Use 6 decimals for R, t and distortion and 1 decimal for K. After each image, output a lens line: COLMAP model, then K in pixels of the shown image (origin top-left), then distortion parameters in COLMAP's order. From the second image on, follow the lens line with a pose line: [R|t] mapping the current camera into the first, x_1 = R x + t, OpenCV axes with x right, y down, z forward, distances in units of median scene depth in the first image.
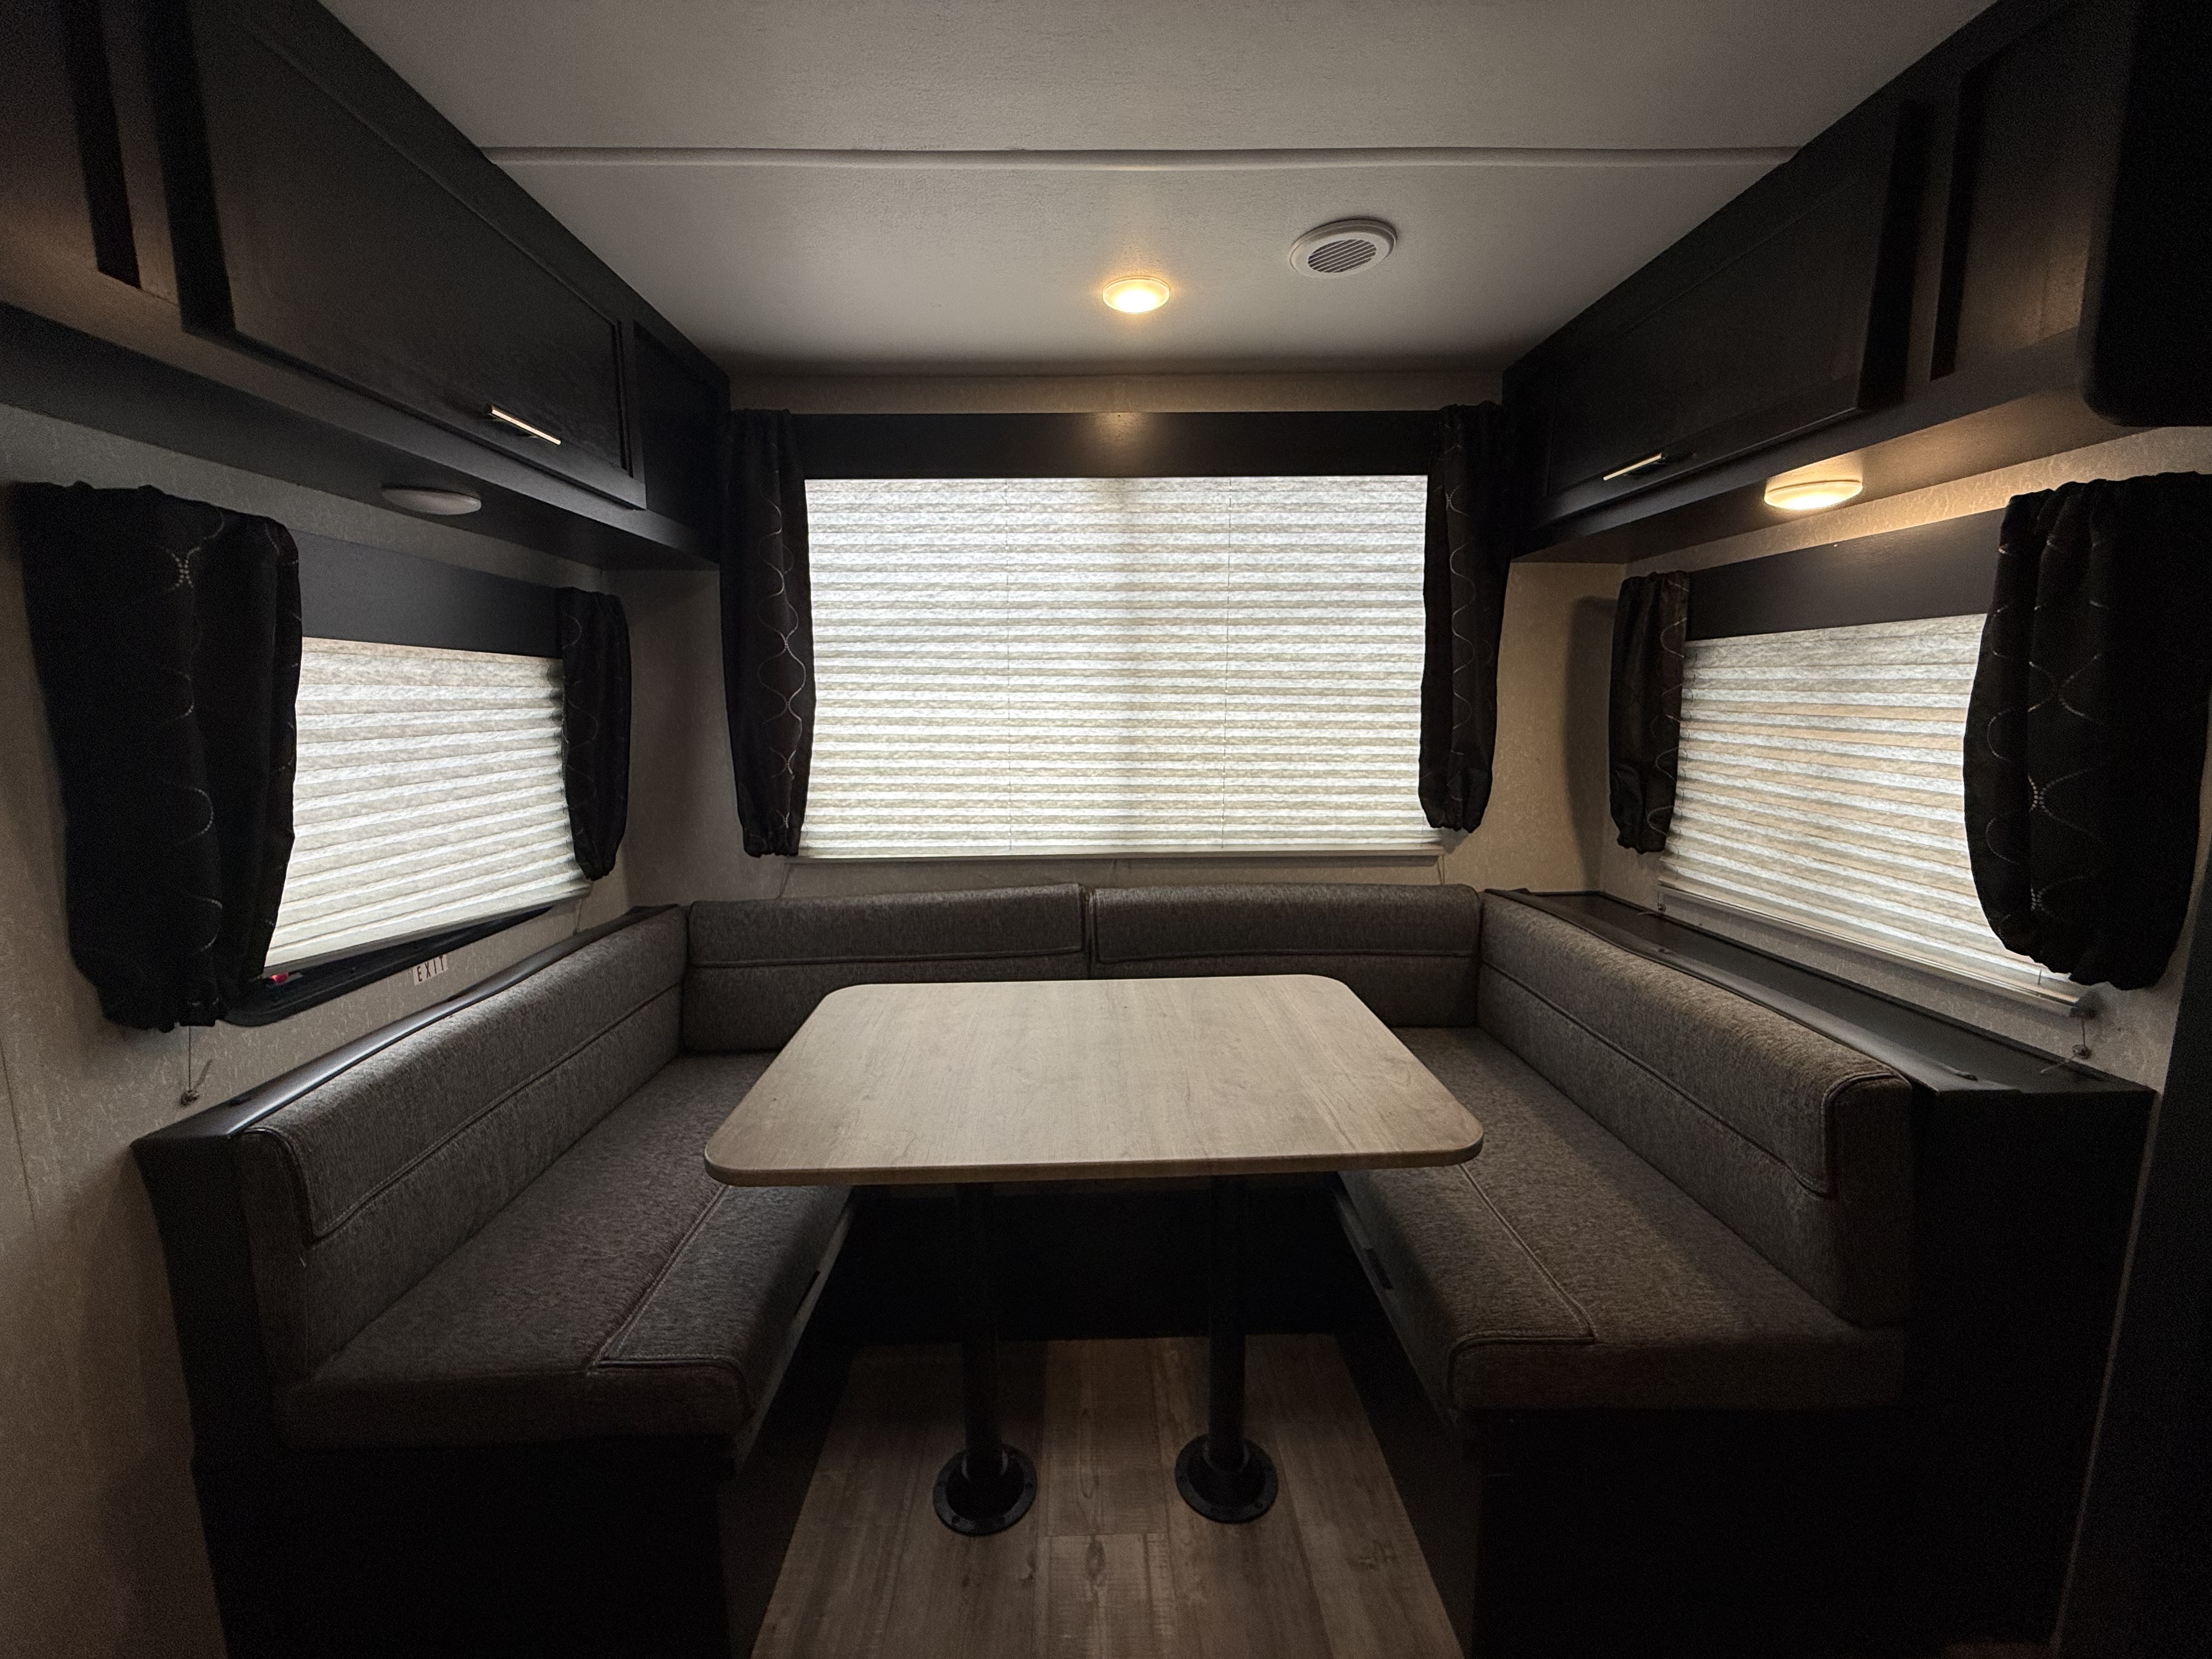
lens RADIAL K [[880.5, 0, 1102.6], [0, 880.5, 827.6], [0, 0, 1]] dist [-0.000069, 0.000007]
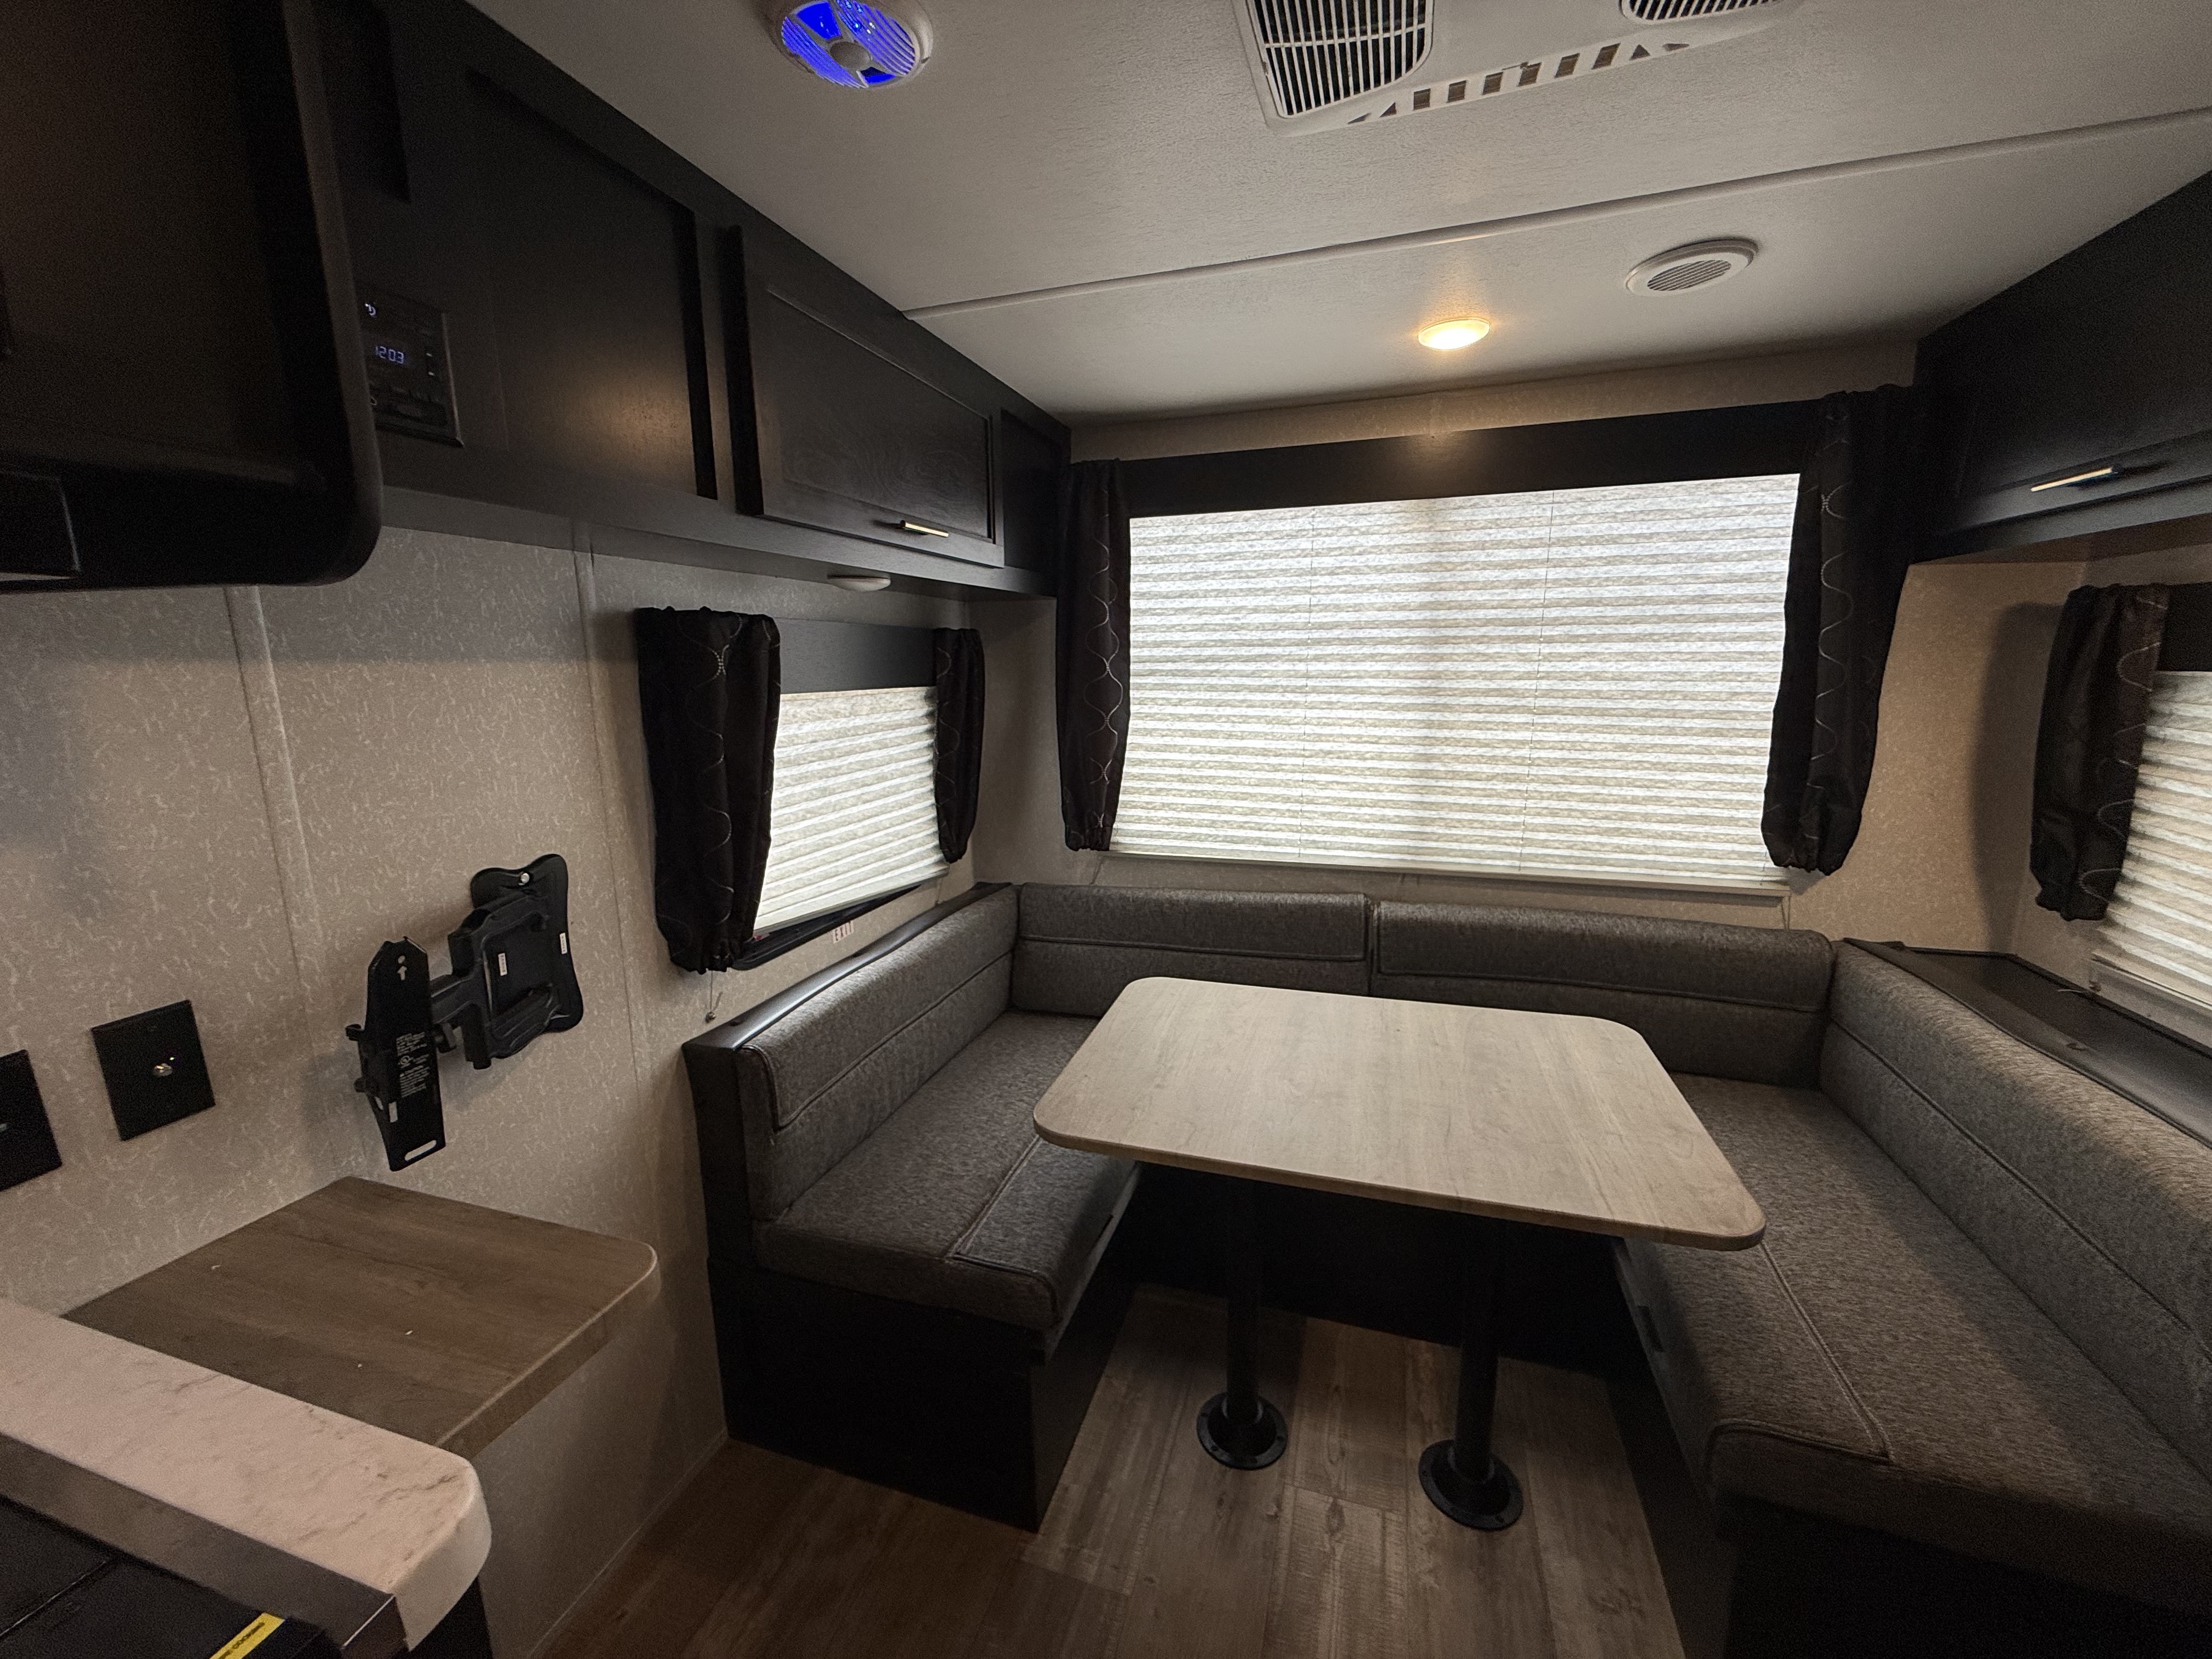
lens RADIAL K [[880.5, 0, 1102.6], [0, 880.5, 827.6], [0, 0, 1]] dist [-0.000069, 0.000007]
pose [[0.943170, 0.059217, -0.326991, 0.017053], [-0.044150, 0.997601, 0.053316, -0.058561], [0.329363, -0.035849, 0.943522, -0.077621]]
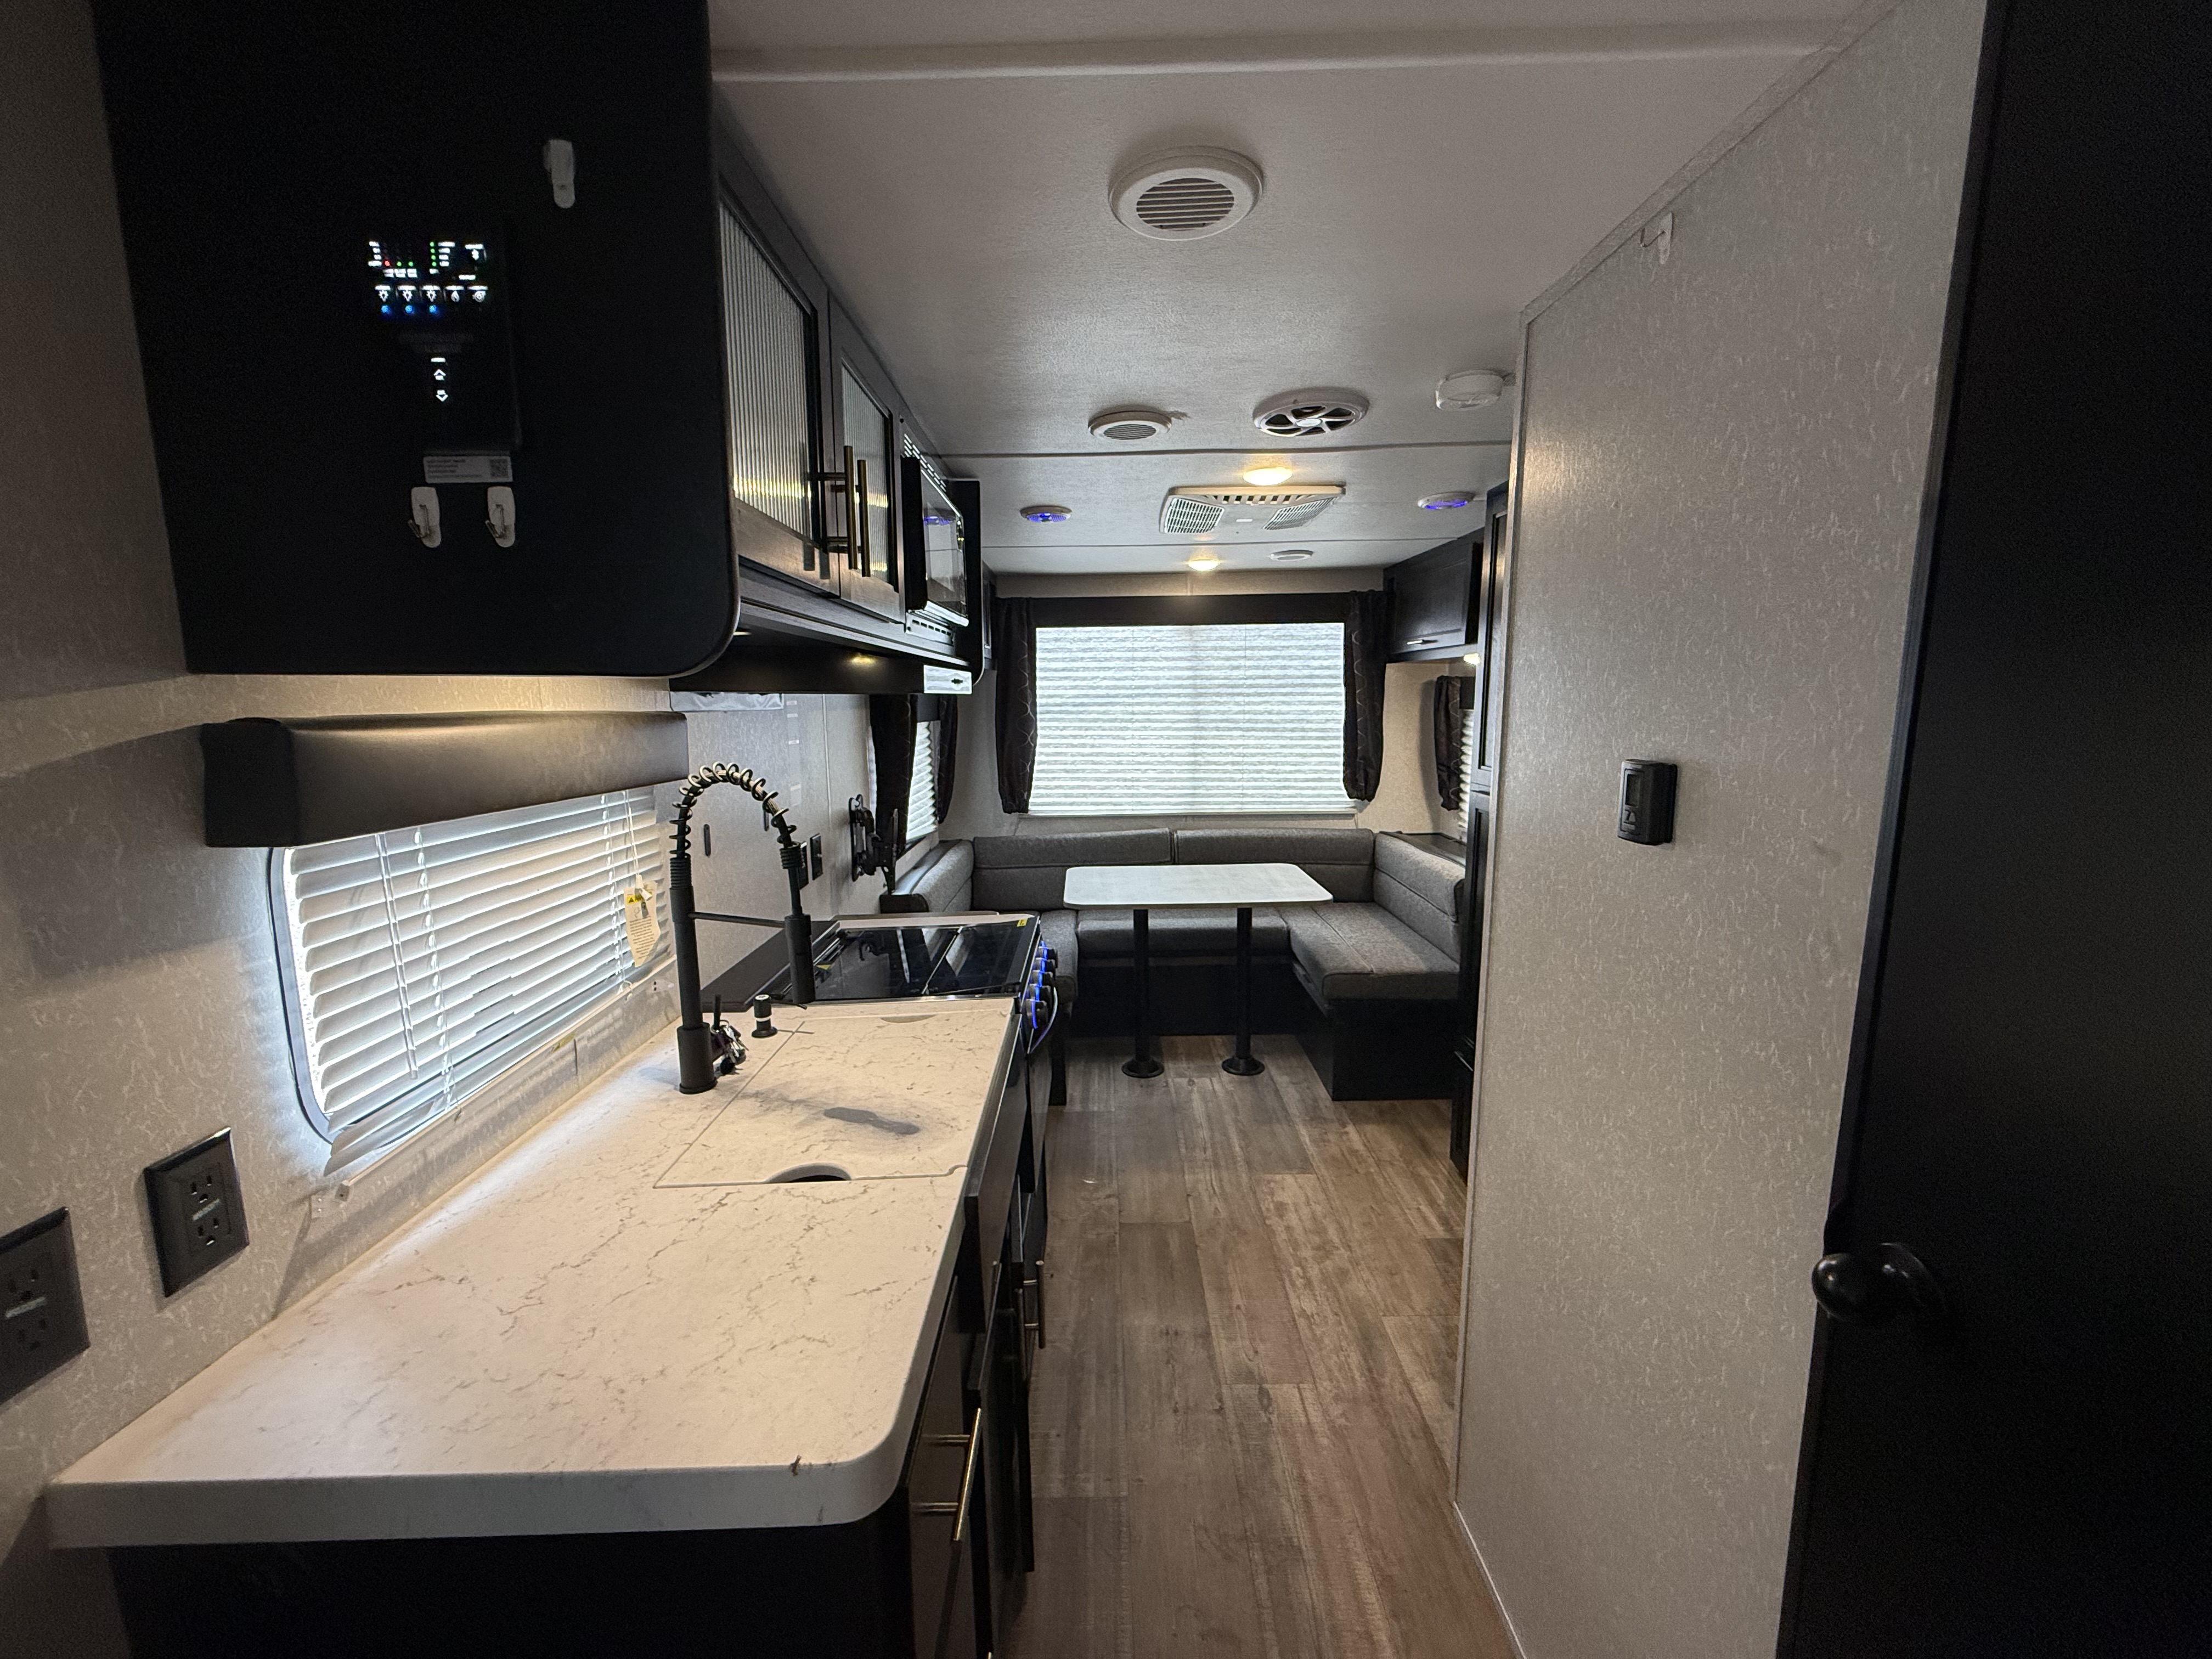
lens RADIAL K [[880.5, 0, 1102.6], [0, 880.5, 827.6], [0, 0, 1]] dist [-0.000069, 0.000007]
pose [[0.999709, -0.001465, -0.024099, -0.129504], [0.001526, 0.999996, 0.002512, 0.059503], [0.024095, -0.002548, 0.999706, -0.991214]]
